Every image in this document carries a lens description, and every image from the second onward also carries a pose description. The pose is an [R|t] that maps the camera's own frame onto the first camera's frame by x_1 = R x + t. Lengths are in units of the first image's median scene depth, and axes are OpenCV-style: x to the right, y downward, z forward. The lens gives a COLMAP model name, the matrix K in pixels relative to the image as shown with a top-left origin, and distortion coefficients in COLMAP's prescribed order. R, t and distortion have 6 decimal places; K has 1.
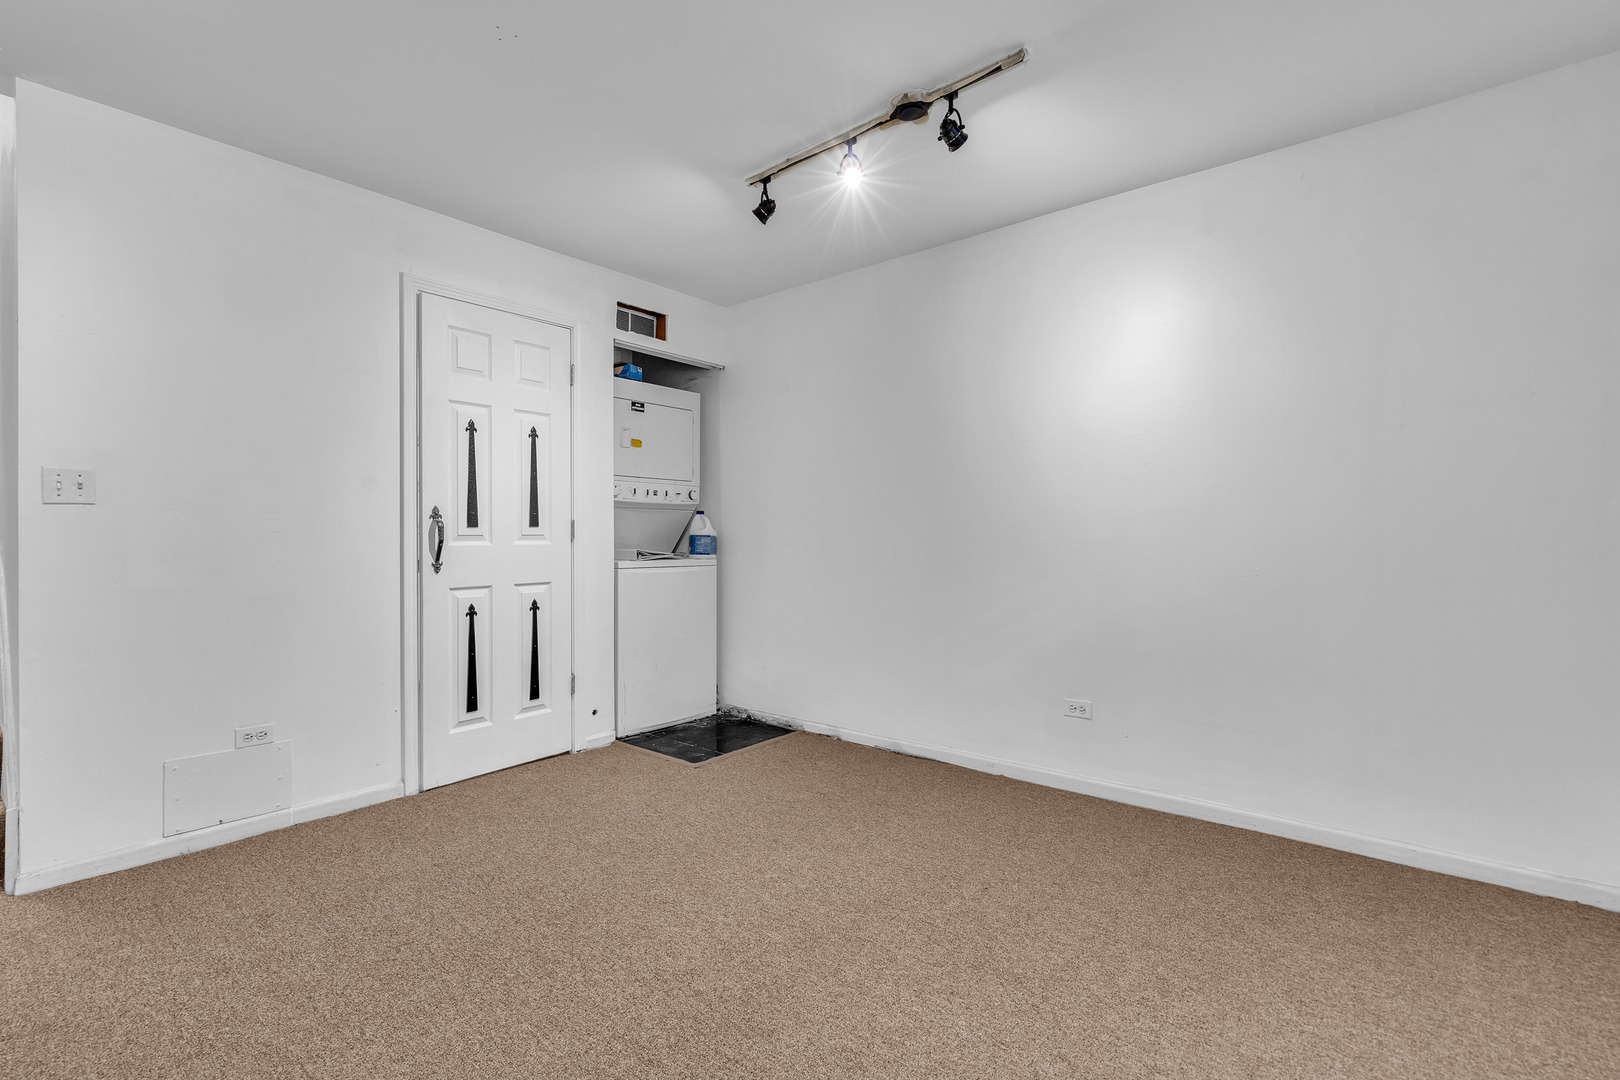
lens RADIAL K [[745.7, 0, 807.4], [0, 745.7, 539.2], [0, 0, 1]] dist [0.000992, 0.000370]
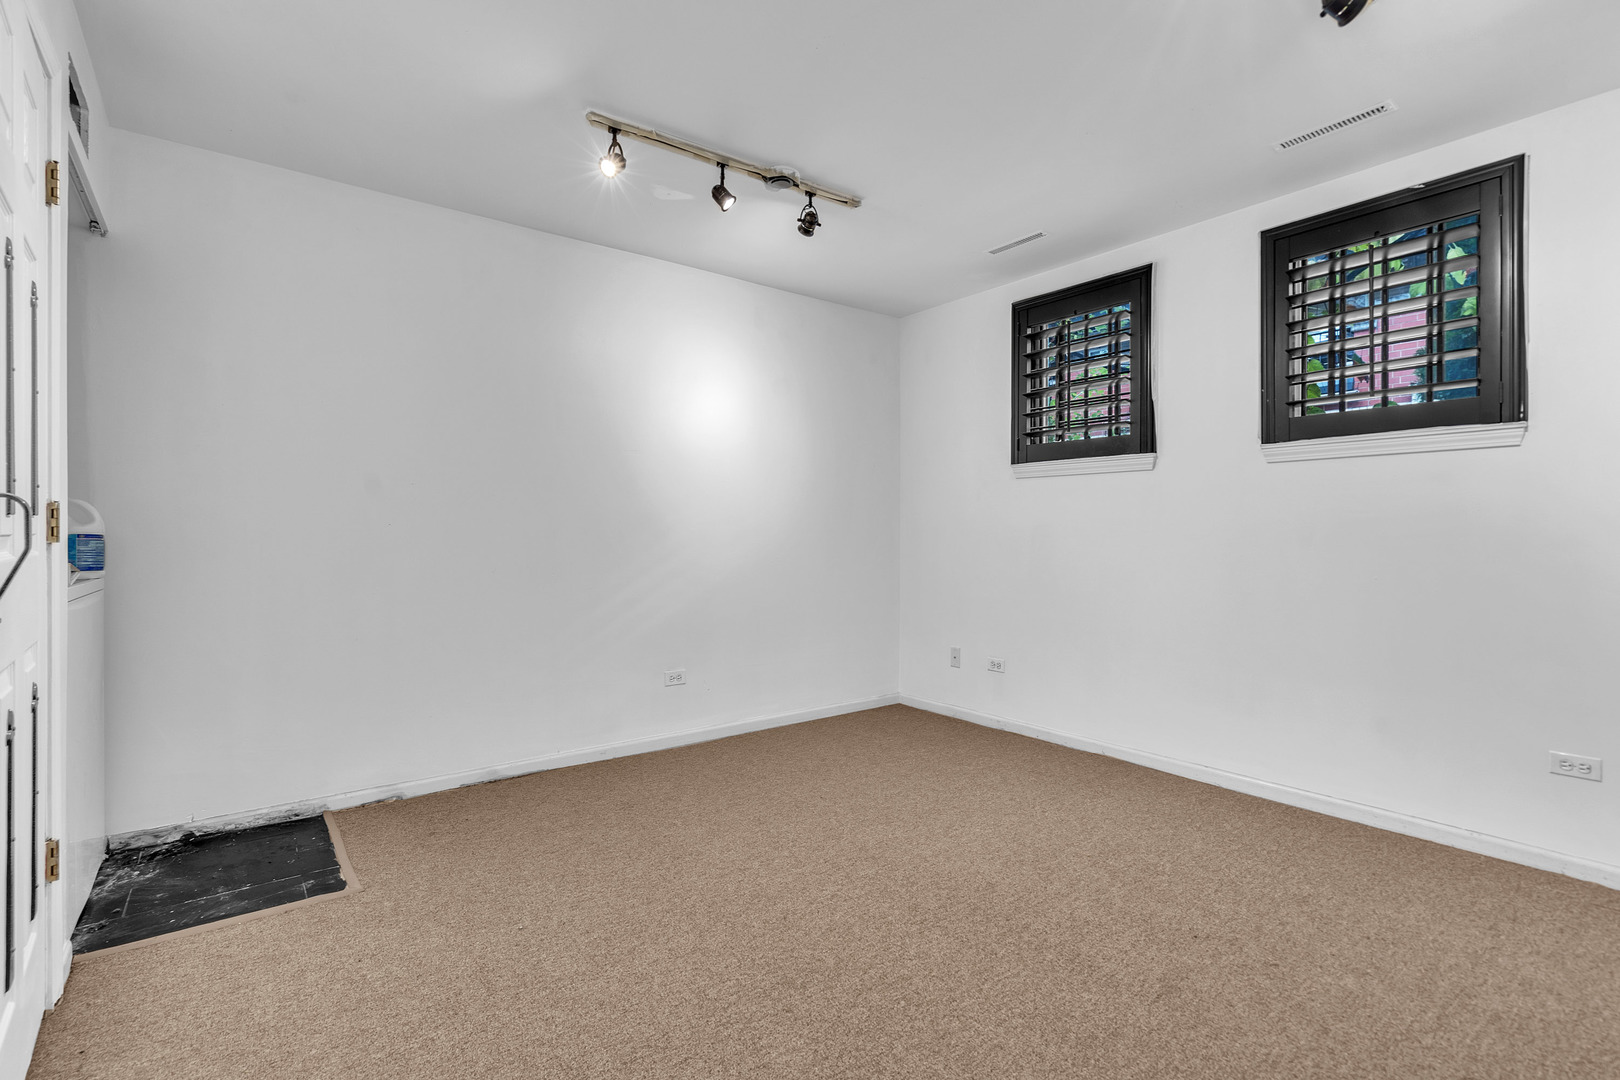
lens RADIAL K [[745.7, 0, 807.1], [0, 745.7, 536.1], [0, 0, 1]] dist [0.000992, 0.000370]
pose [[0.214526, -0.000779, 0.976718, -0.674534], [0.003668, 0.999993, -0.000008, -0.001289], [-0.976711, 0.003584, 0.214527, 0.461223]]
